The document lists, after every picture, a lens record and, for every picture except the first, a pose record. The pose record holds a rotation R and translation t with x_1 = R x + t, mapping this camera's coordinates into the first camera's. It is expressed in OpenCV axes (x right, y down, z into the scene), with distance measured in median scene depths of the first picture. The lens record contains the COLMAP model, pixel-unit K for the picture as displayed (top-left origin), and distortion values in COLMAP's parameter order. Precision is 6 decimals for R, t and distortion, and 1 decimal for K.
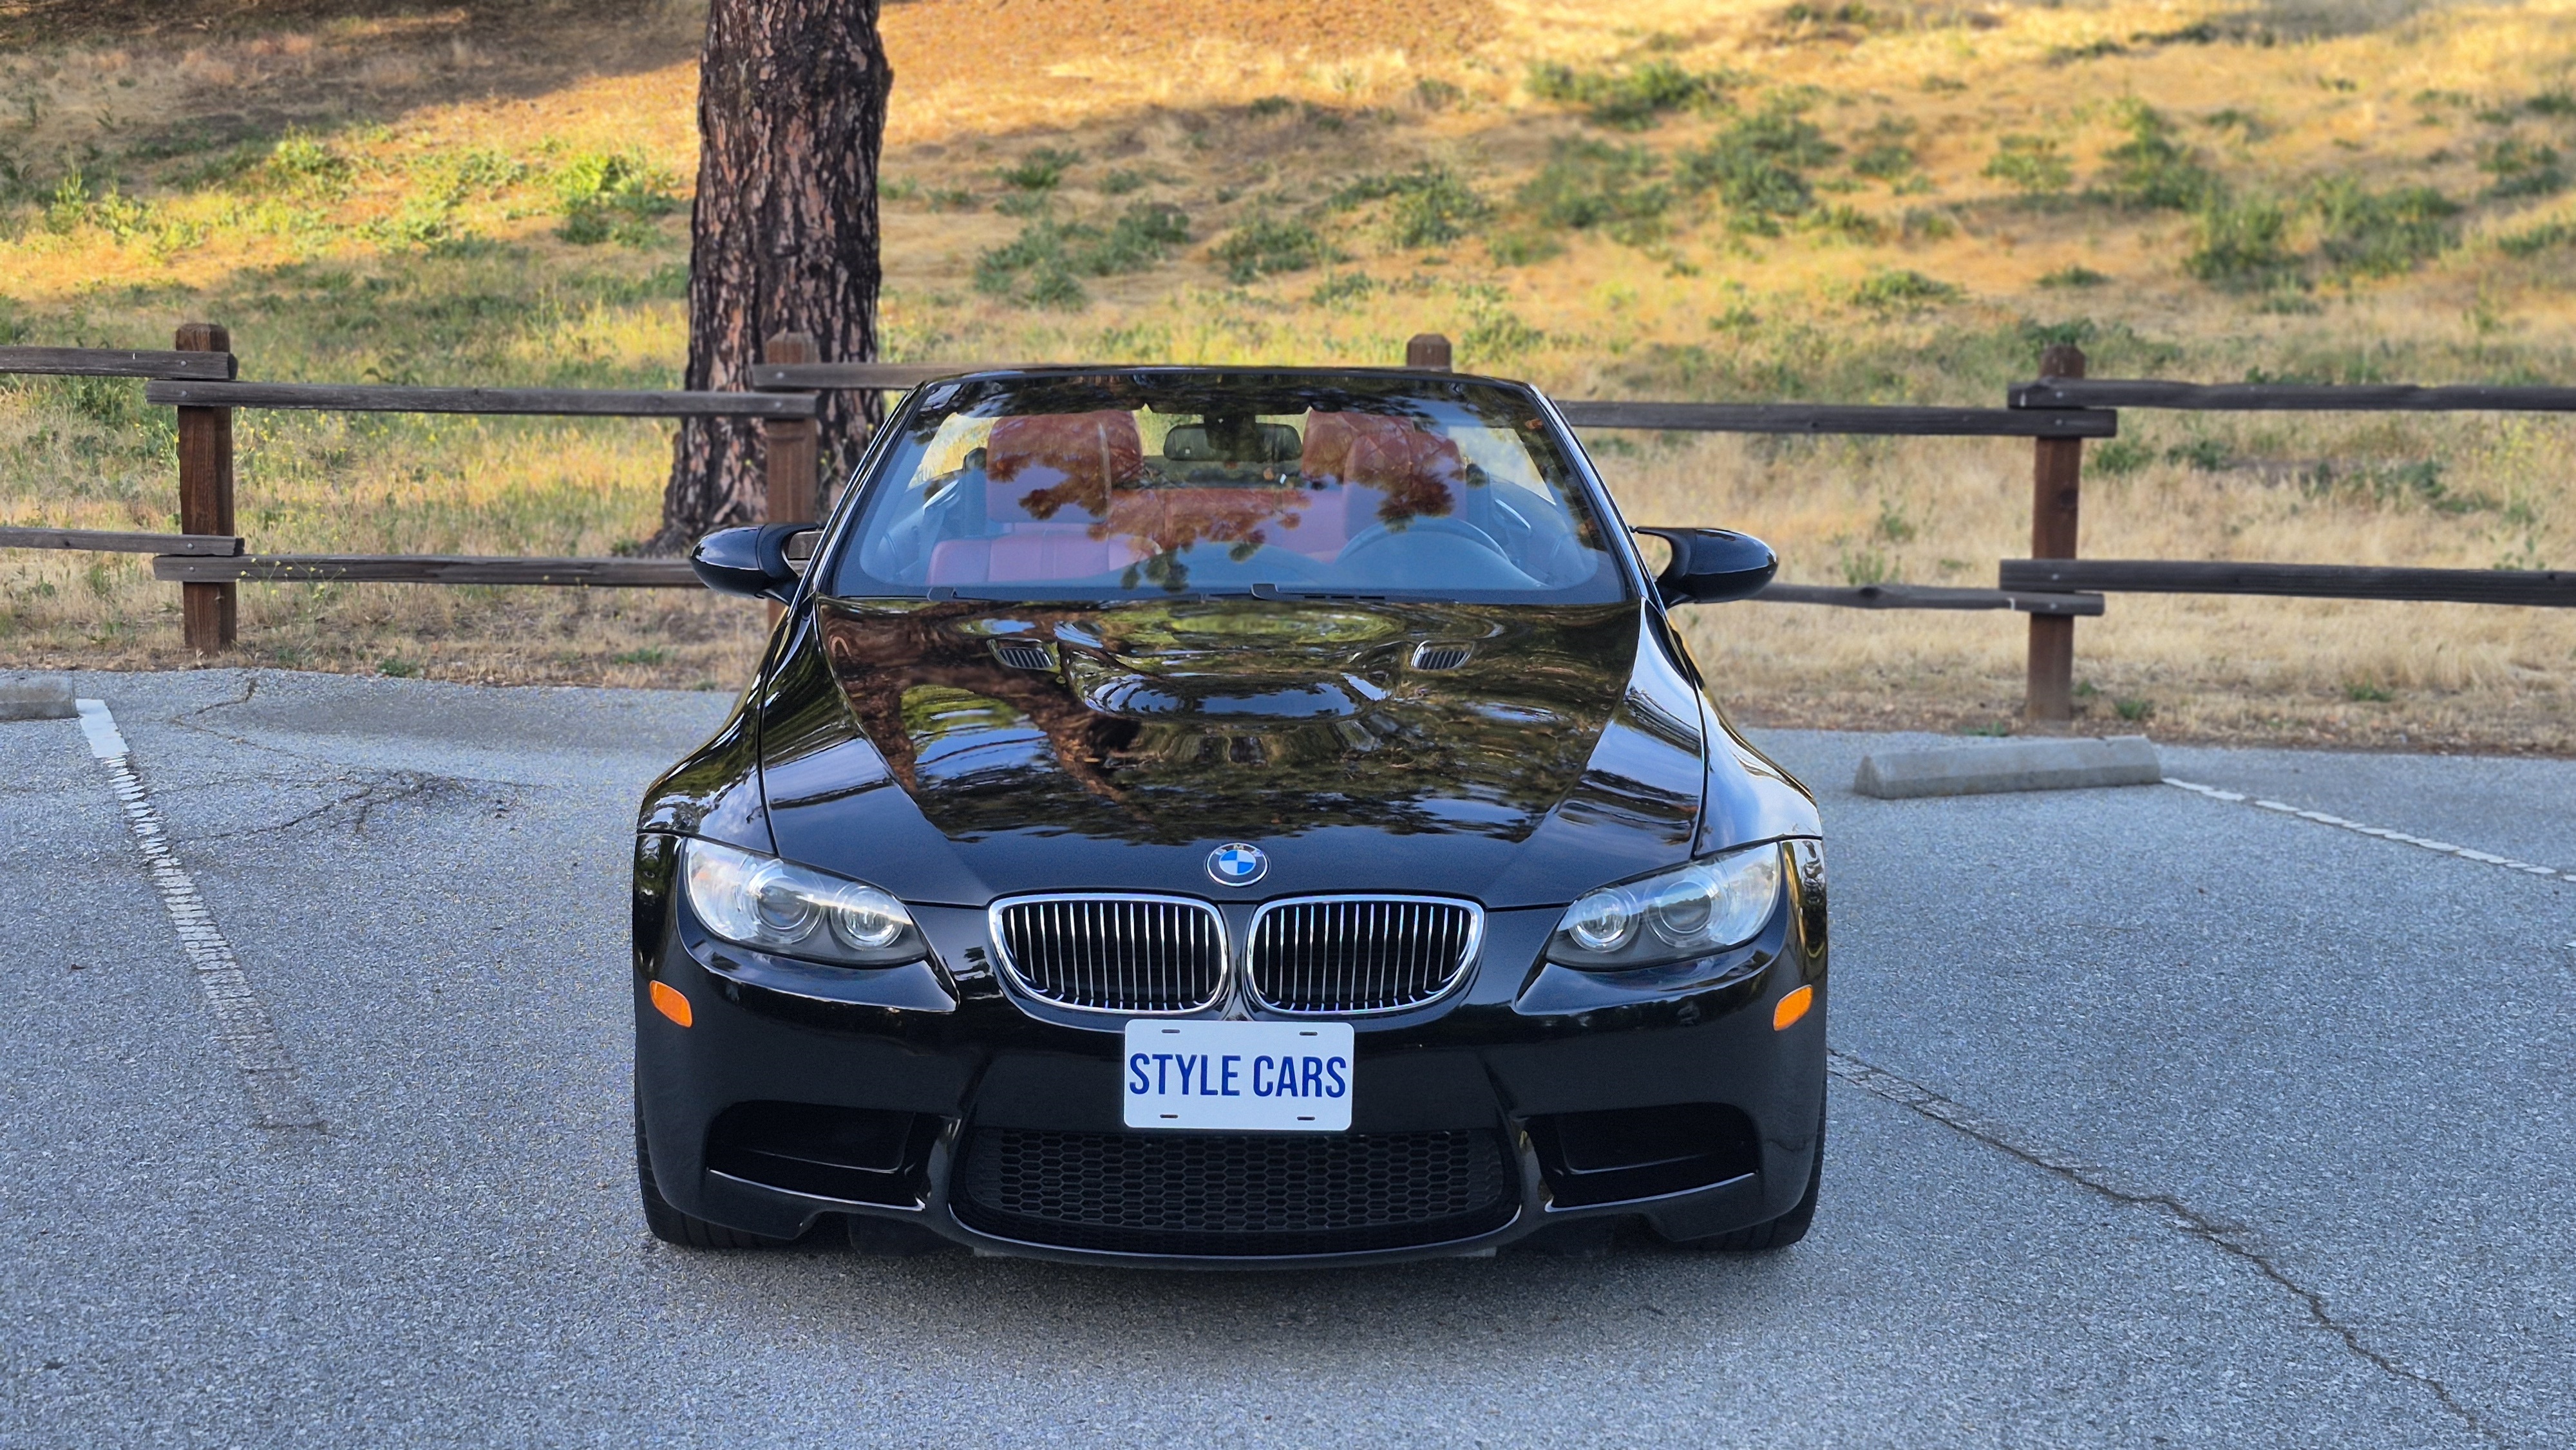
lens RADIAL K [[3445.3, 0, 1246.8], [0, 3445.3, 760.5], [0, 0, 1]] dist [0.186407, -0.412514]
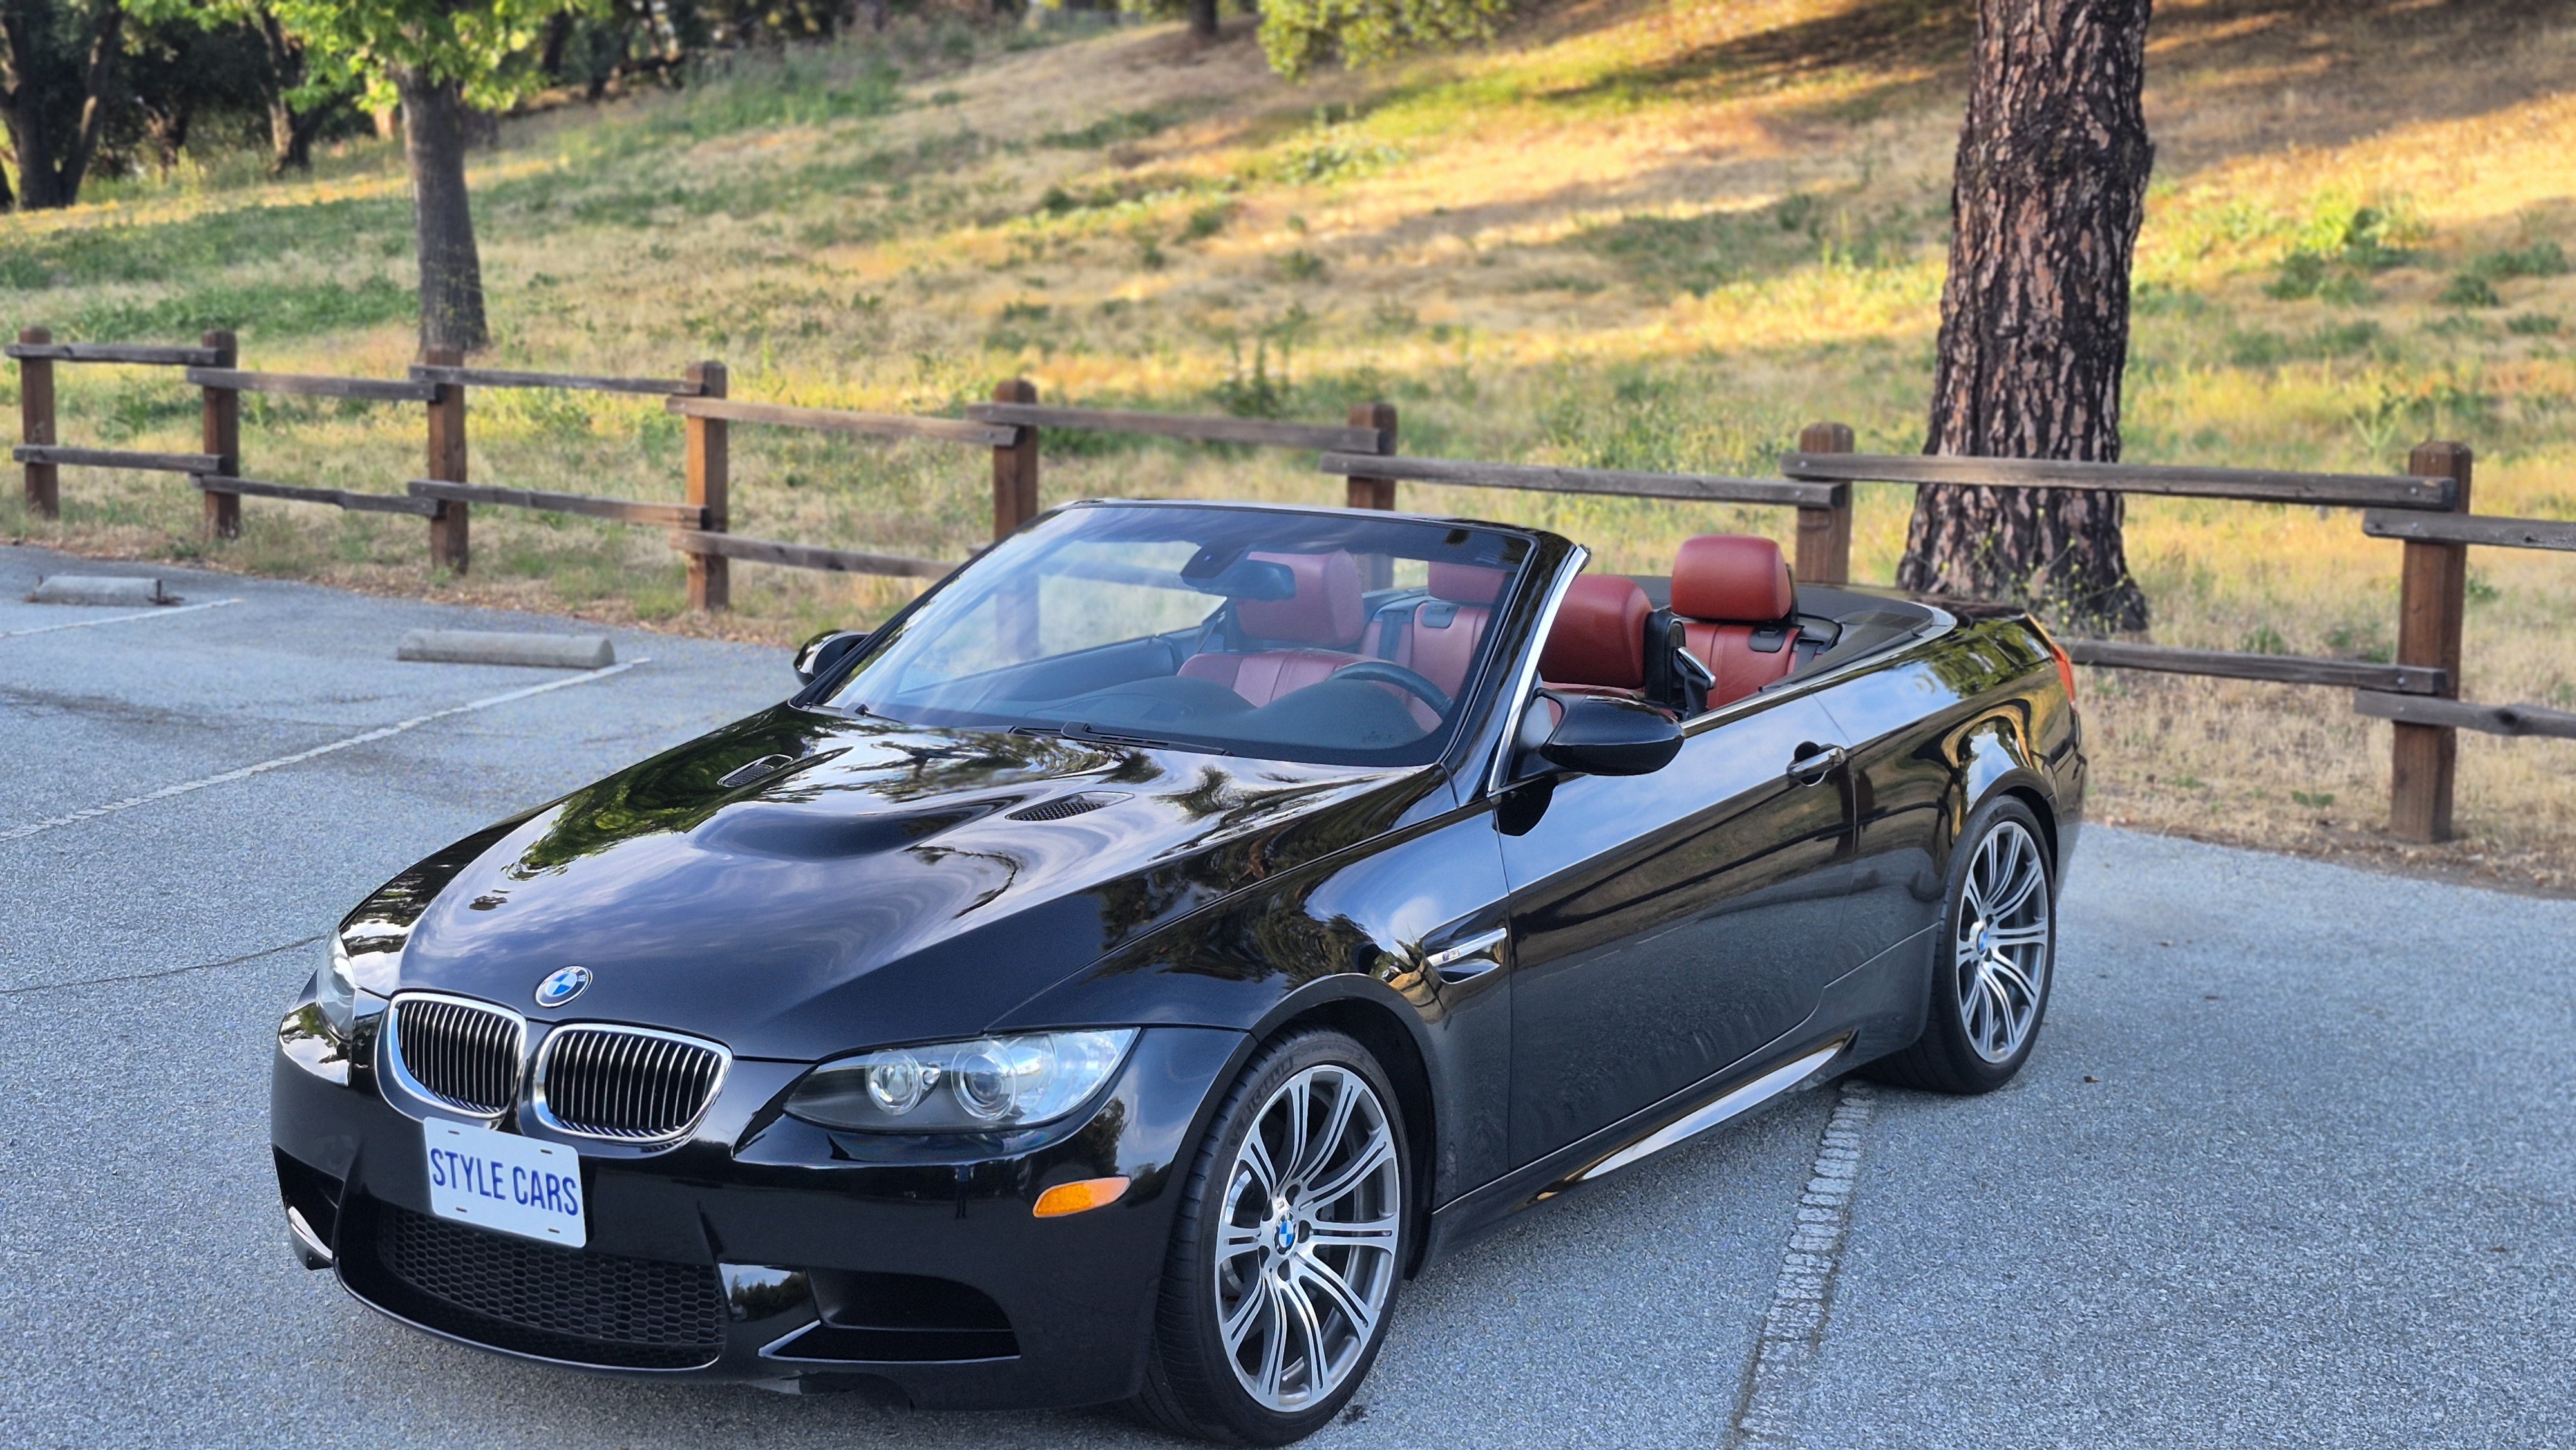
lens RADIAL K [[3429.2, 0, 1283.4], [0, 3429.2, 712.7], [0, 0, 1]] dist [0.186072, -0.428151]
pose [[0.828492, 0.074336, -0.555045, 0.278926], [-0.086419, 0.996249, 0.004432, -0.028453], [0.553292, 0.044294, 0.831809, 0.079837]]
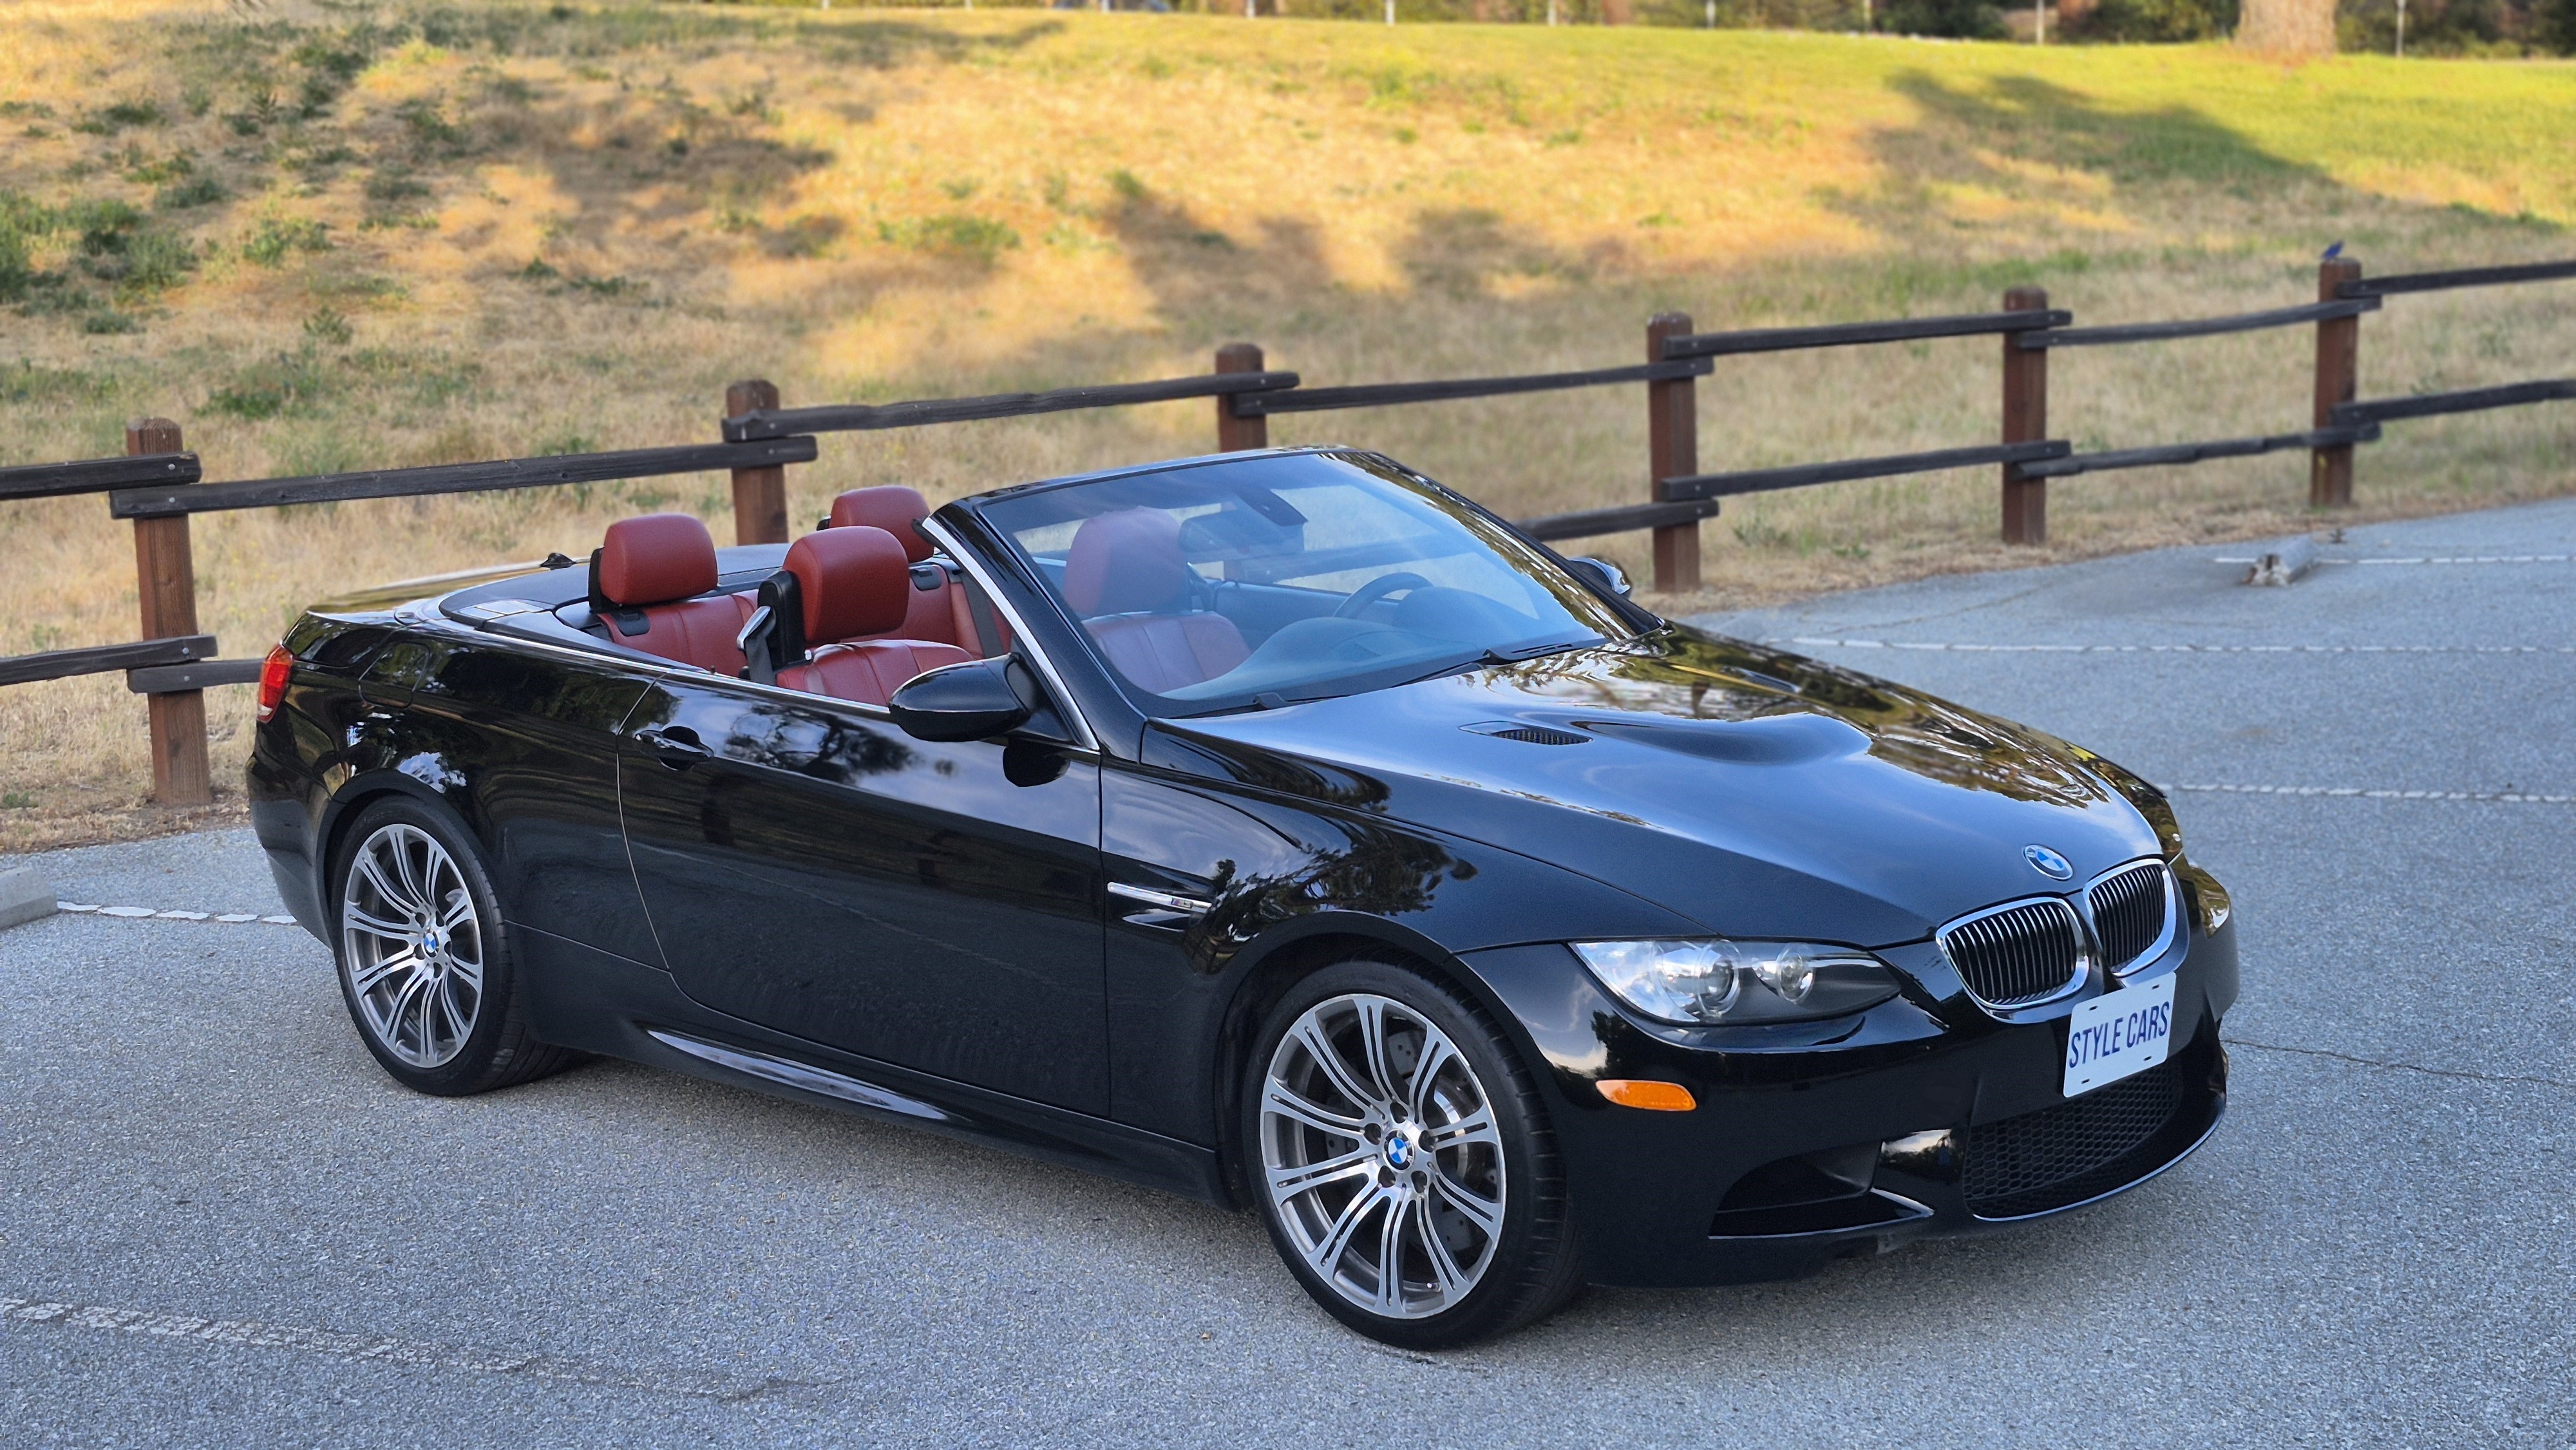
lens RADIAL K [[3447.1, 0, 1287.6], [0, 3447.1, 731.4], [0, 0, 1]] dist [0.181094, -0.402278]
pose [[0.698233, -0.144331, 0.701170, -0.362020], [0.147533, 0.987451, 0.056344, -0.042683], [-0.700503, 0.064105, 0.710764, 0.121252]]
